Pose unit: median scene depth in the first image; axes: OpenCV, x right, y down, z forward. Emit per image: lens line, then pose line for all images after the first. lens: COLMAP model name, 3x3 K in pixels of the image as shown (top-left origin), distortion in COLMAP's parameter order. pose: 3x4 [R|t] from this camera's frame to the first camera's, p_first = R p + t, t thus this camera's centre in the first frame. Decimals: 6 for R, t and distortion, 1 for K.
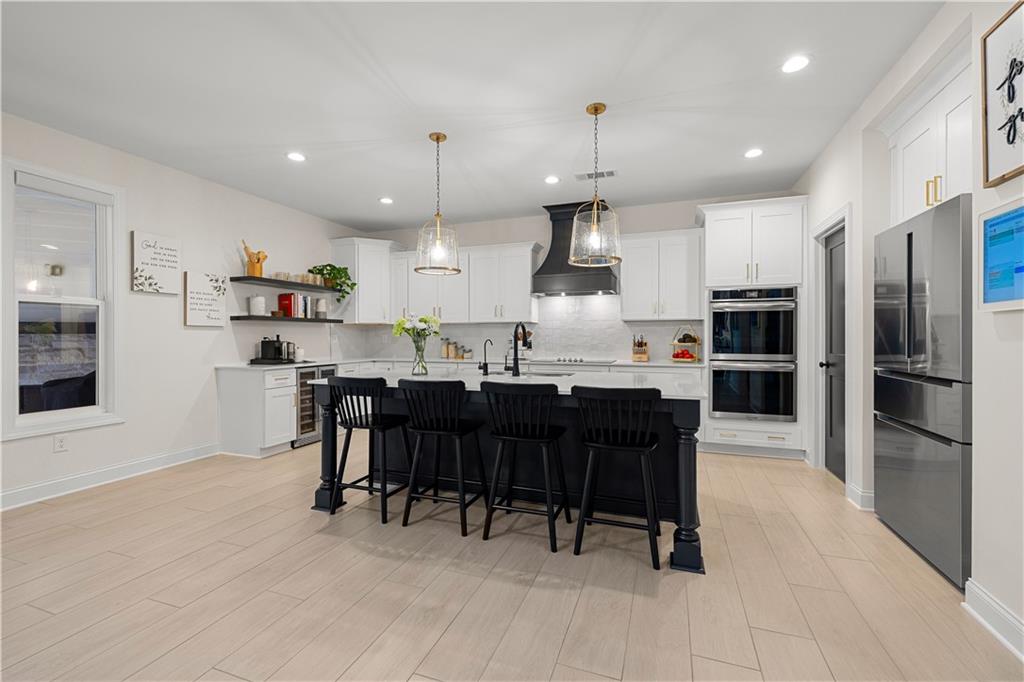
lens RADIAL K [[433.2, 0, 511.8], [0, 433.2, 339.8], [0, 0, 1]] dist [0.003053, 0.000170]
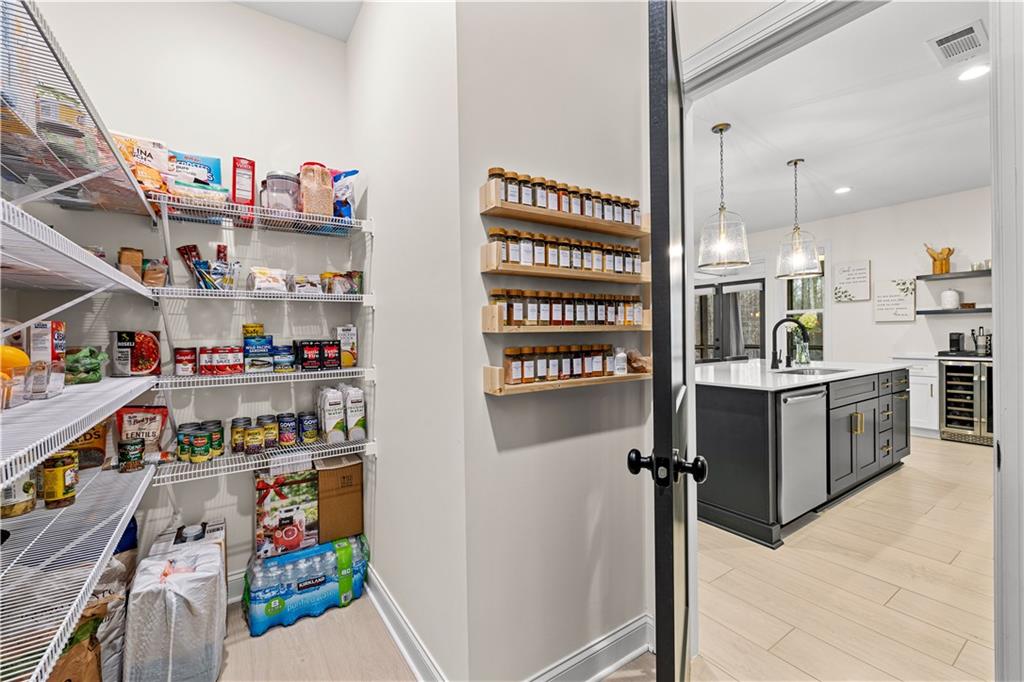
lens RADIAL K [[433.2, 0, 513.1], [0, 433.2, 334.8], [0, 0, 1]] dist [0.003053, 0.000170]
pose [[-0.589576, 0.009185, -0.807661, 0.931639], [0.006335, 0.999957, 0.006748, -0.008442], [0.807688, -0.001138, -0.589609, 0.822371]]
